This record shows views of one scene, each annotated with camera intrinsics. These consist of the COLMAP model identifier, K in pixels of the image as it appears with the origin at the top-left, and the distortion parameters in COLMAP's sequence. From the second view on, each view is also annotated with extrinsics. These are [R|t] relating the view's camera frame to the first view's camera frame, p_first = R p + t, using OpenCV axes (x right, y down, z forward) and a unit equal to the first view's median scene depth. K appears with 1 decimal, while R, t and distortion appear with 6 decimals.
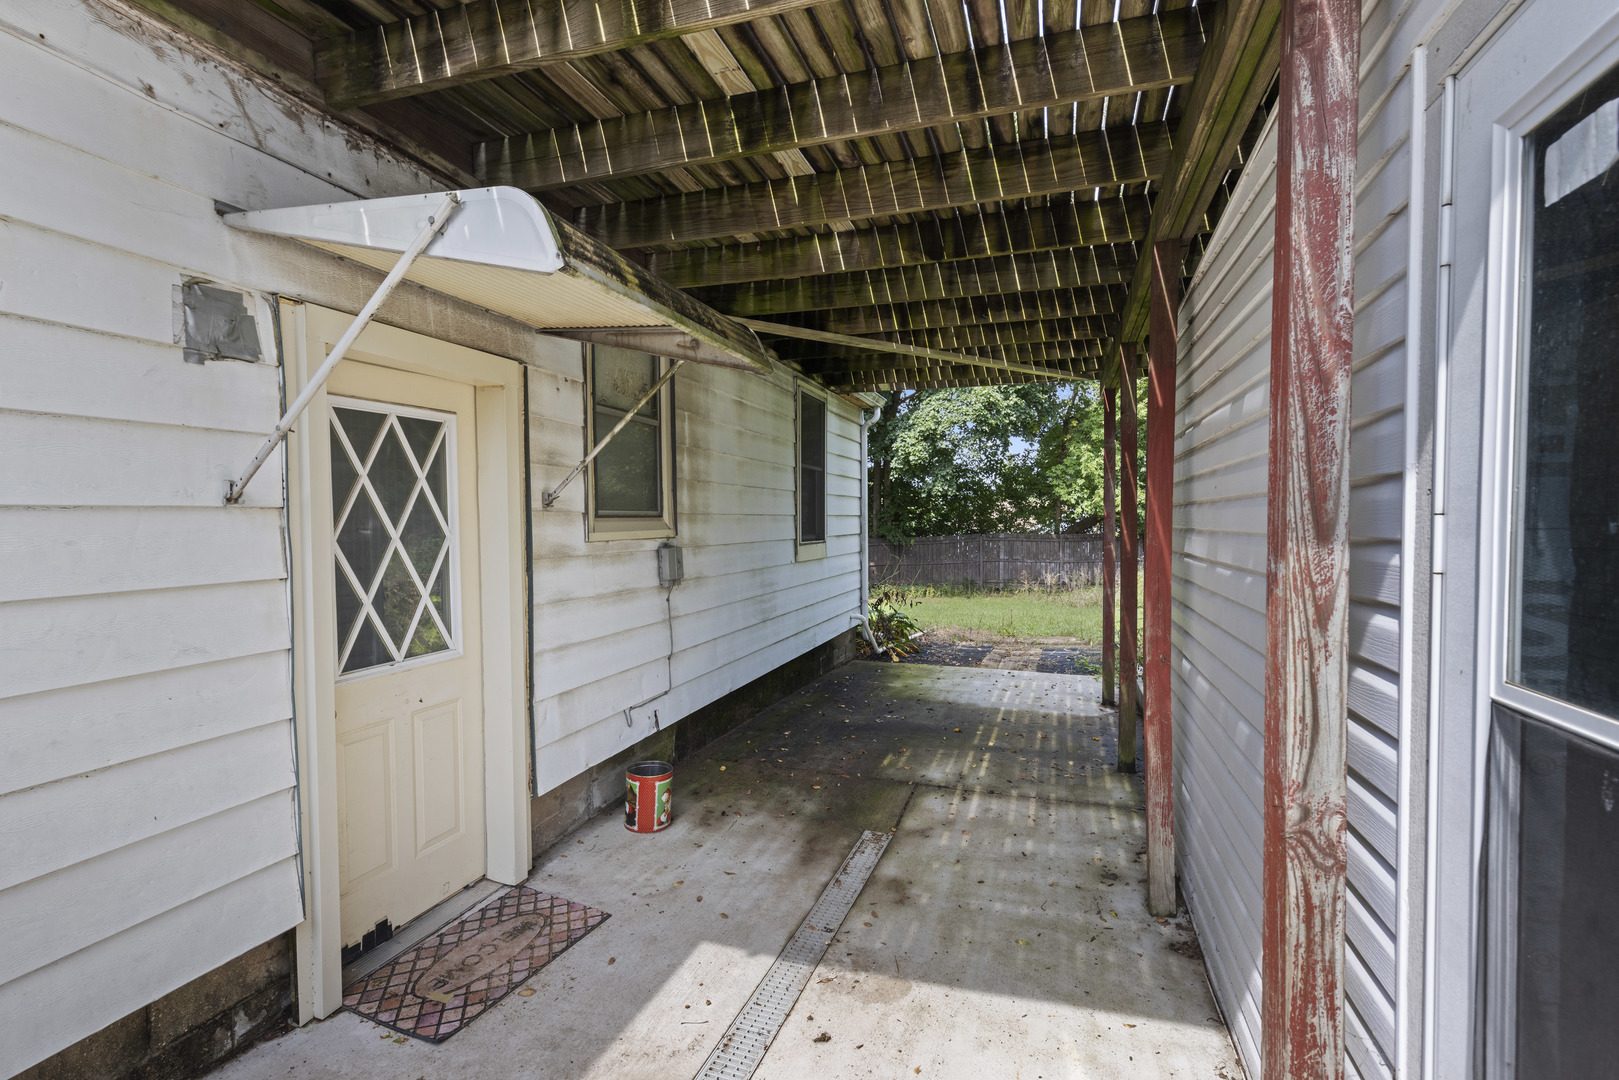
lens RADIAL K [[731.1, 0, 810.7], [0, 731.1, 538.3], [0, 0, 1]] dist [0.003782, -0.000533]
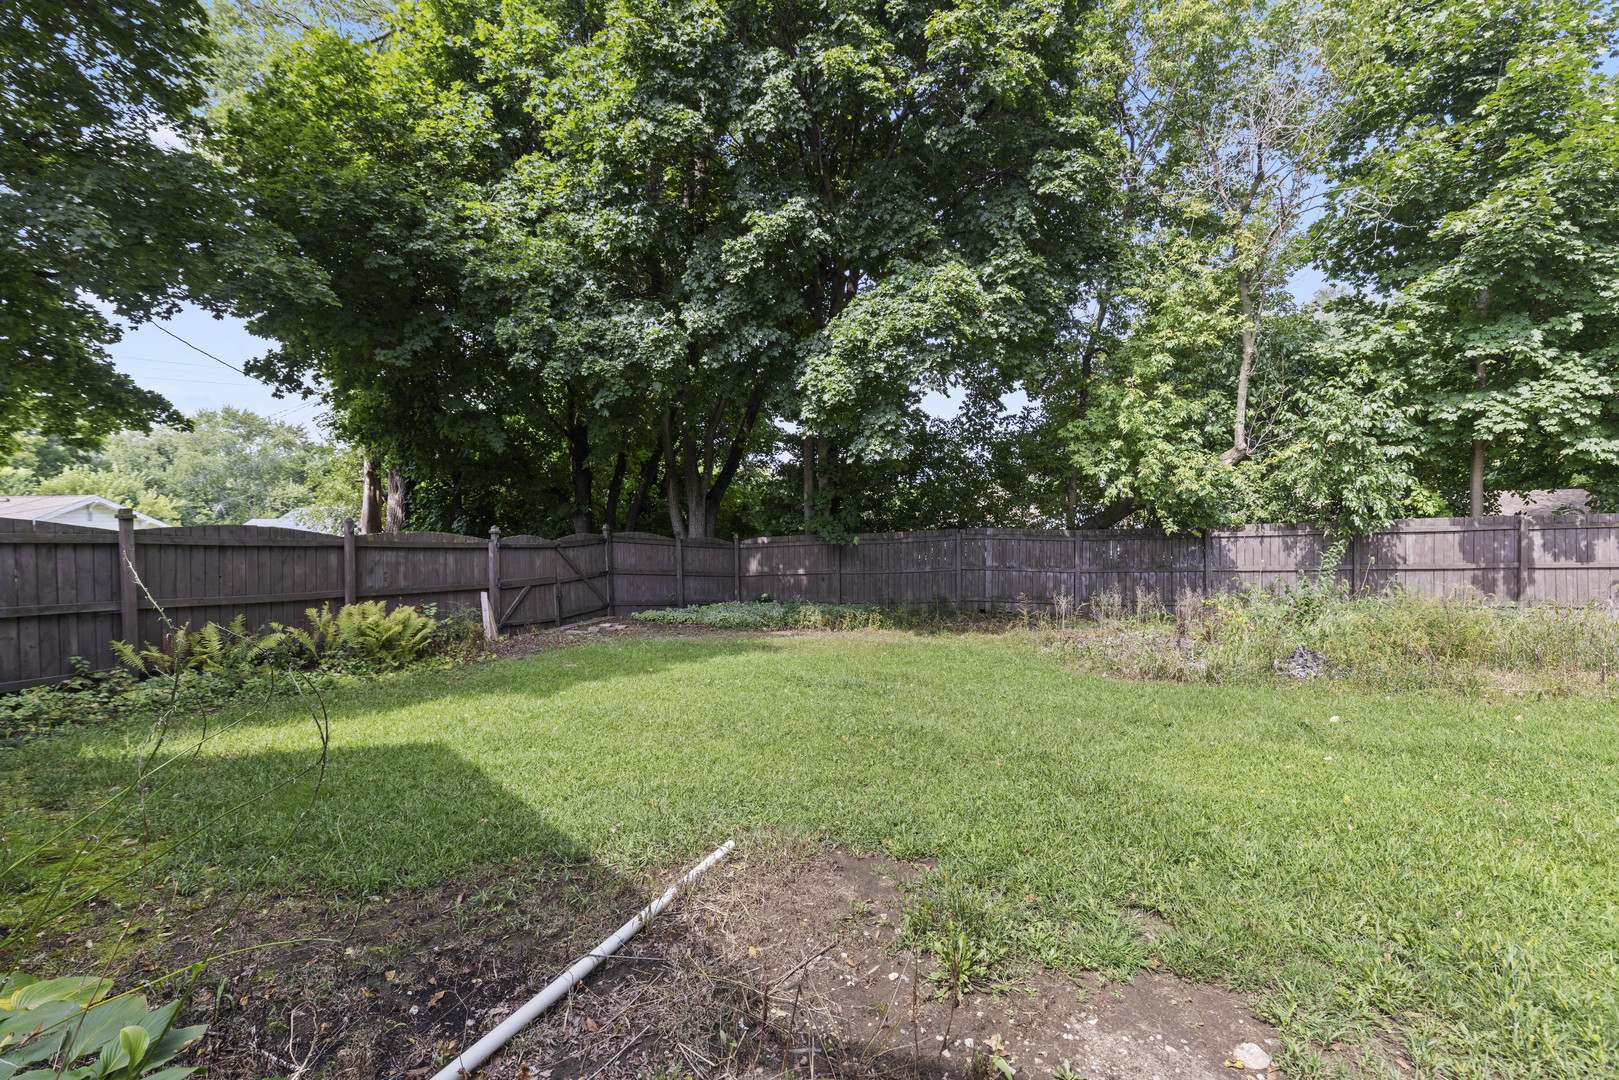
lens RADIAL K [[731.1, 0, 808.4], [0, 731.1, 538.1], [0, 0, 1]] dist [0.003782, -0.000533]
pose [[0.999996, 0.002656, 0.000571, 0.099746], [-0.002662, 0.999932, 0.011359, -0.005135], [-0.000540, -0.011361, 0.999935, 0.344590]]
